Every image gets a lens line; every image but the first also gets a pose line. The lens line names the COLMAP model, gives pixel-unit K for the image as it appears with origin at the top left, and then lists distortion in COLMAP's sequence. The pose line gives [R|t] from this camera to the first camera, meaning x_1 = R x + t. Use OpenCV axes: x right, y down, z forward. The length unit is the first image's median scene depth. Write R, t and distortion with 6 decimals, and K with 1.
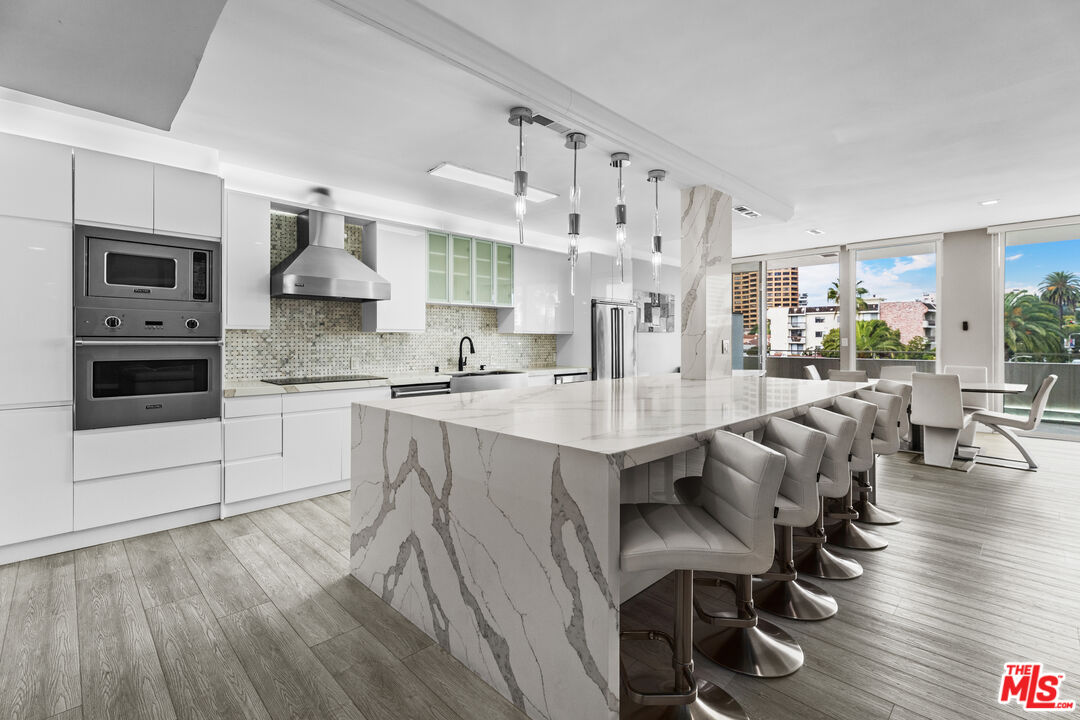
lens RADIAL K [[490.0, 0, 531.4], [0, 490.0, 341.8], [0, 0, 1]] dist [-0.003595, 0.001532]
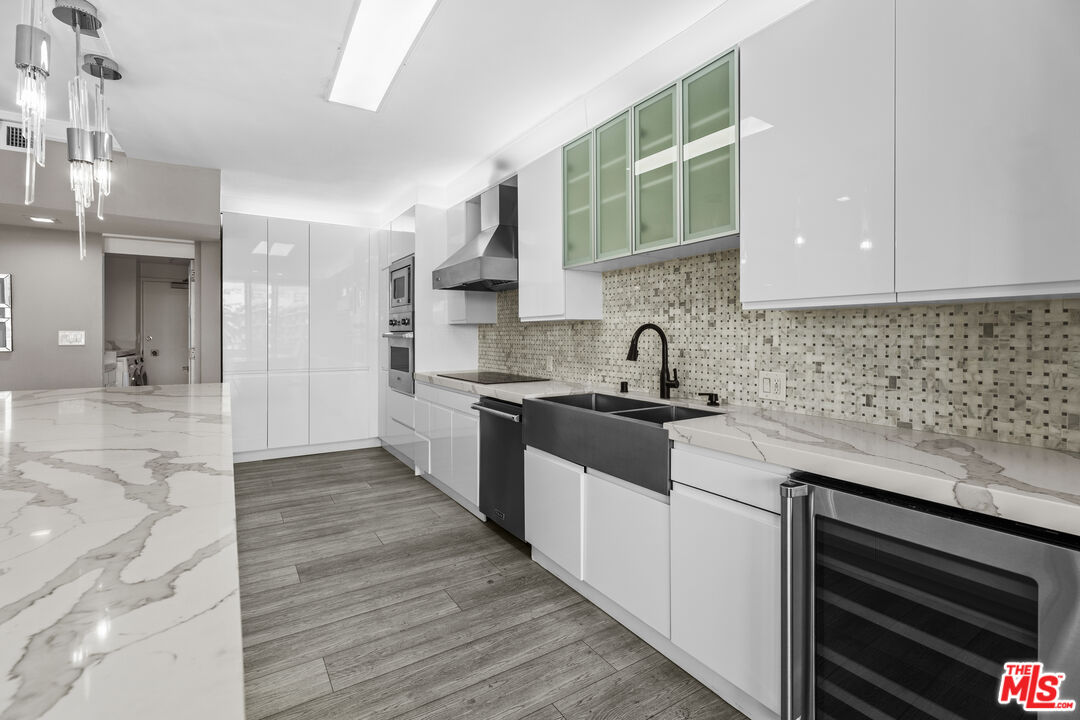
lens RADIAL K [[490.0, 0, 535.8], [0, 490.0, 335.0], [0, 0, 1]] dist [-0.003595, 0.001532]
pose [[-0.213688, 0.000227, -0.976902, 0.405833], [-0.001533, 0.999999, 0.000567, -0.000646], [0.976901, 0.001619, -0.213687, 1.191387]]
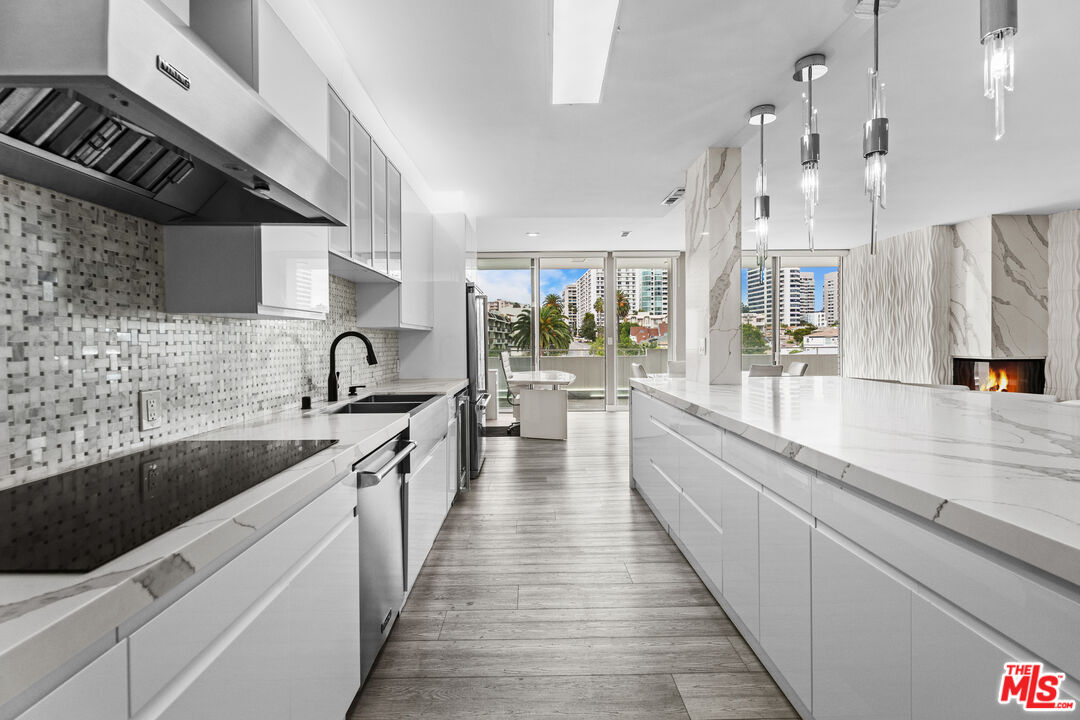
lens RADIAL K [[490.0, 0, 542.7], [0, 490.0, 349.8], [0, 0, 1]] dist [-0.003595, 0.001532]
pose [[0.683712, -0.018225, 0.729524, -0.436257], [0.010088, 0.999829, 0.015522, 0.002314], [-0.729682, -0.003253, 0.683779, 0.619065]]
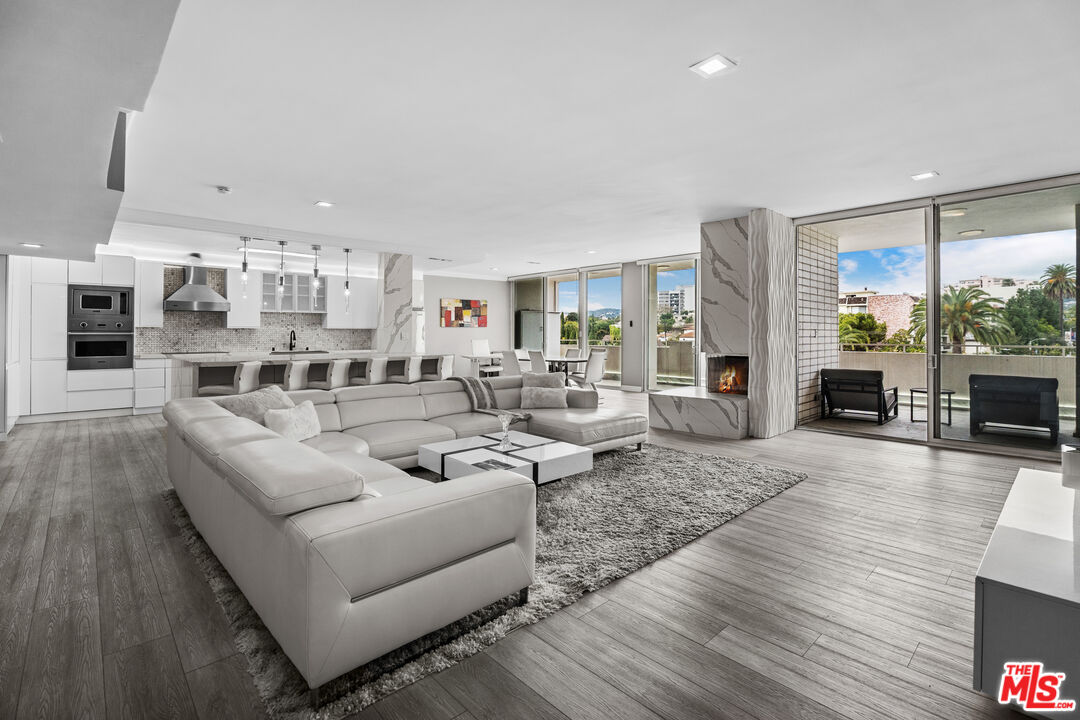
lens RADIAL K [[490.0, 0, 508.2], [0, 490.0, 333.3], [0, 0, 1]] dist [-0.003595, 0.001532]
pose [[0.999021, 0.002252, -0.044187, 0.852740], [-0.002322, 0.999996, -0.001527, 0.000102], [0.044184, 0.001628, 0.999022, -0.834295]]
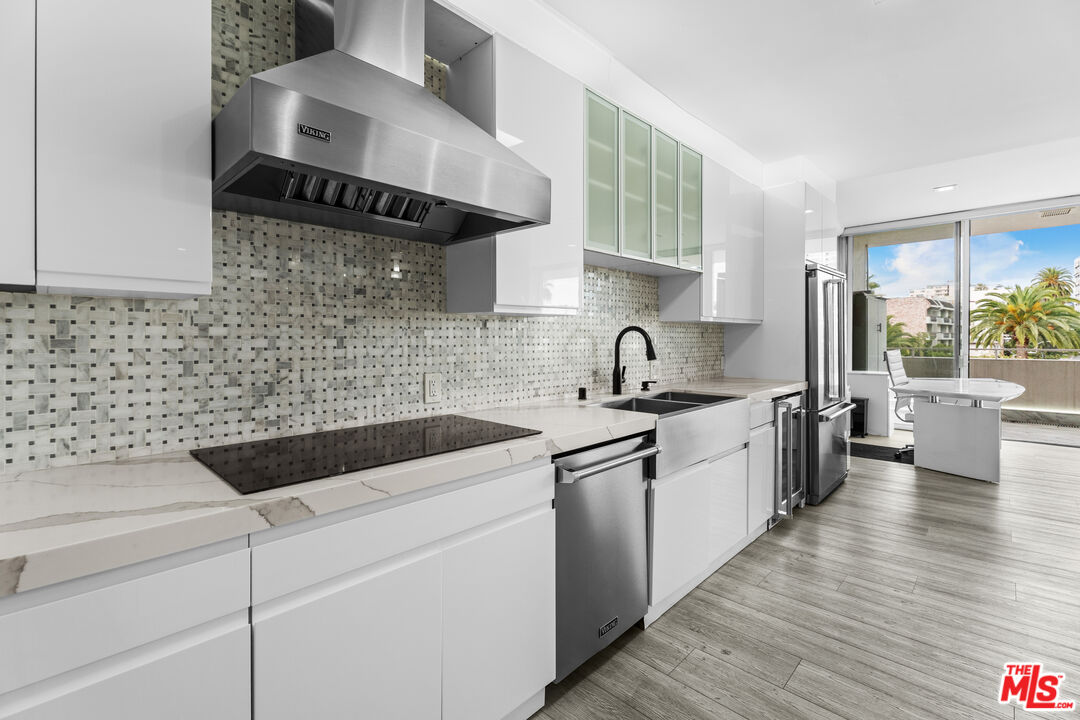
lens RADIAL K [[490.0, 0, 527.0], [0, 490.0, 340.7], [0, 0, 1]] dist [-0.003595, 0.001532]
pose [[0.999851, -0.002440, 0.017069, -0.298961], [0.002381, 0.999991, 0.003483, 0.002148], [-0.017078, -0.003442, 0.999848, 0.602011]]
